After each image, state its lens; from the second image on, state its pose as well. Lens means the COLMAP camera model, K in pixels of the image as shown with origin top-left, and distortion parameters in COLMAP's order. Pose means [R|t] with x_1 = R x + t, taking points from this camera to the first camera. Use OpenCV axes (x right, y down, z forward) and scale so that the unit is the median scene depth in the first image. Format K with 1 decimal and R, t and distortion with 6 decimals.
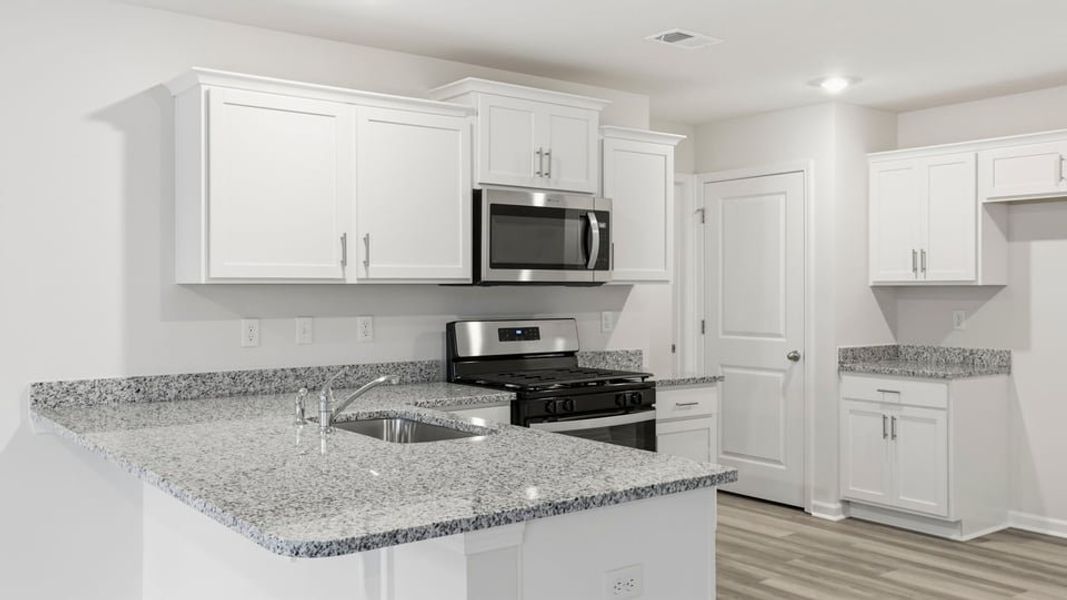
lens RADIAL K [[963.8, 0, 535.0], [0, 963.8, 278.6], [0, 0, 1]] dist [0.047366, 0.001544]
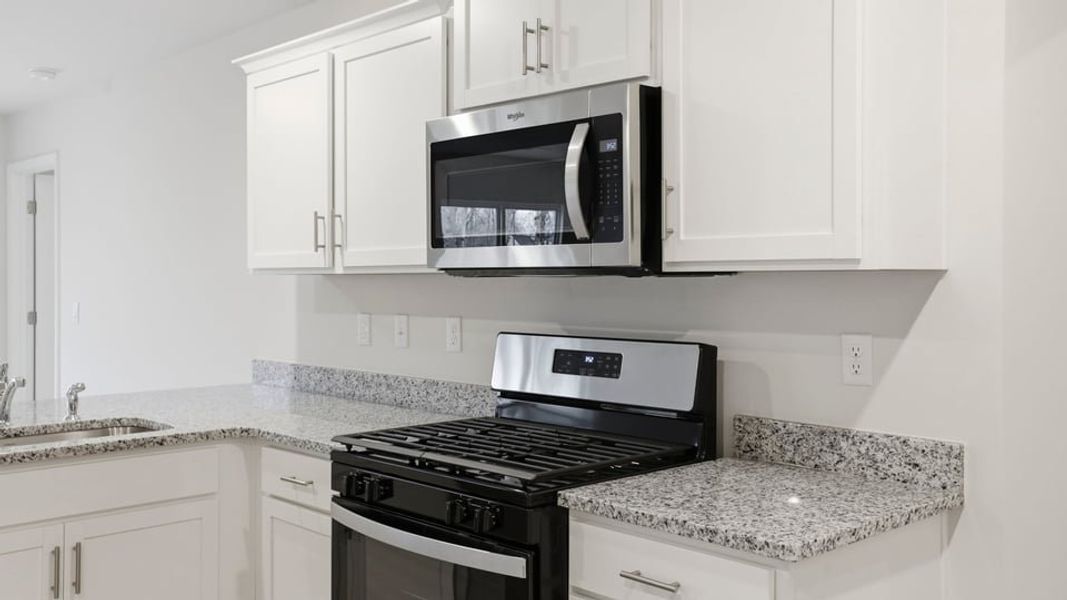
lens RADIAL K [[1010.6, 0, 542.0], [0, 1010.6, 284.3], [0, 0, 1]] dist [-0.008134, 0.125060]
pose [[0.097898, 0.005840, -0.995179, 0.561715], [0.011162, 0.999913, 0.006966, 0.008460], [0.995134, -0.011790, 0.097824, 0.933360]]
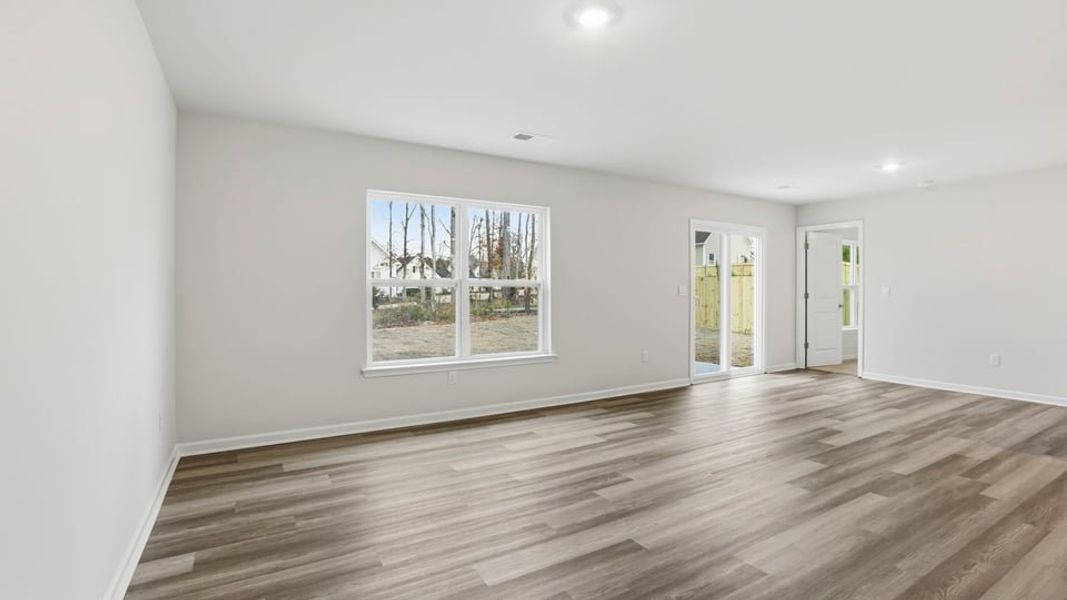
lens RADIAL K [[492.1, 0, 538.7], [0, 492.1, 291.6], [0, 0, 1]] dist [-0.053101, 0.018577]
pose [[-0.118910, 0.000242, -0.992905, 0.673601], [0.008634, 0.999962, -0.000791, 0.038989], [0.992868, -0.008667, -0.118907, -0.323038]]
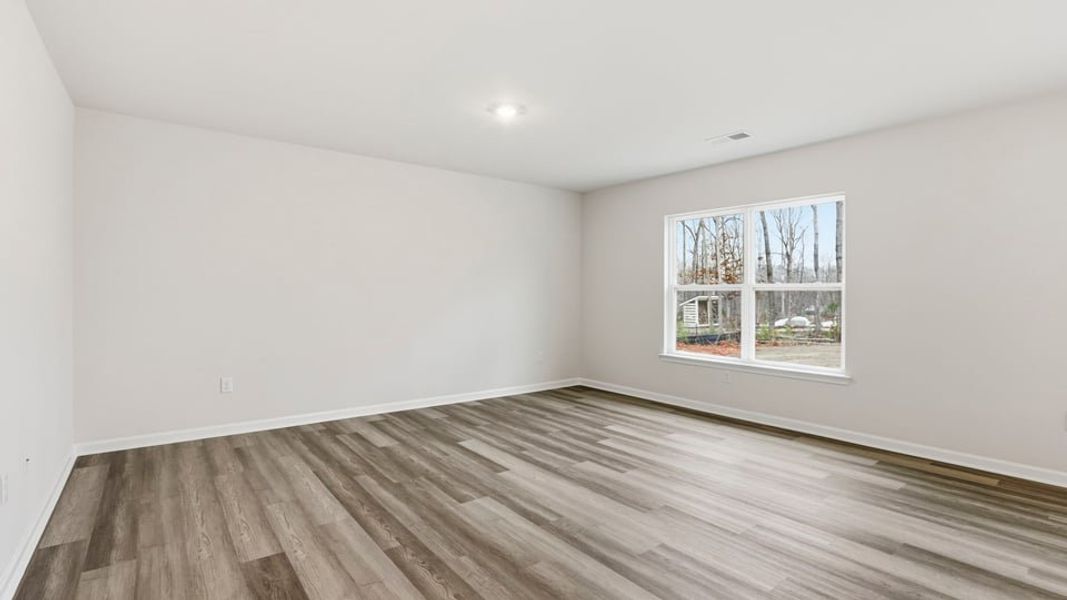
lens RADIAL K [[492.1, 0, 538.7], [0, 492.1, 291.6], [0, 0, 1]] dist [-0.053101, 0.018577]
pose [[-0.999938, -0.006389, -0.009117, 0.135672], [-0.006291, 0.999922, -0.010794, 0.042322], [0.009185, -0.010736, -0.999900, 0.419115]]
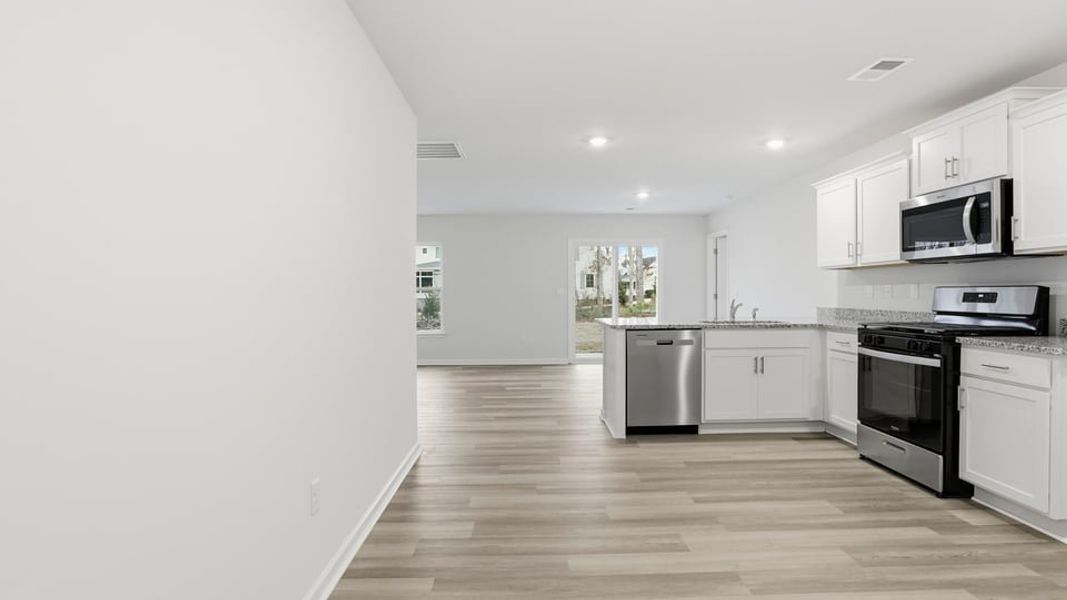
lens RADIAL K [[532.1, 0, 563.6], [0, 532.1, 294.0], [0, 0, 1]] dist [0.001111, 0.001475]
pose [[-0.556947, 0.004210, -0.830537, 0.901075], [0.011554, 0.999930, -0.002679, 0.049107], [0.830467, -0.011088, -0.556957, 0.949514]]
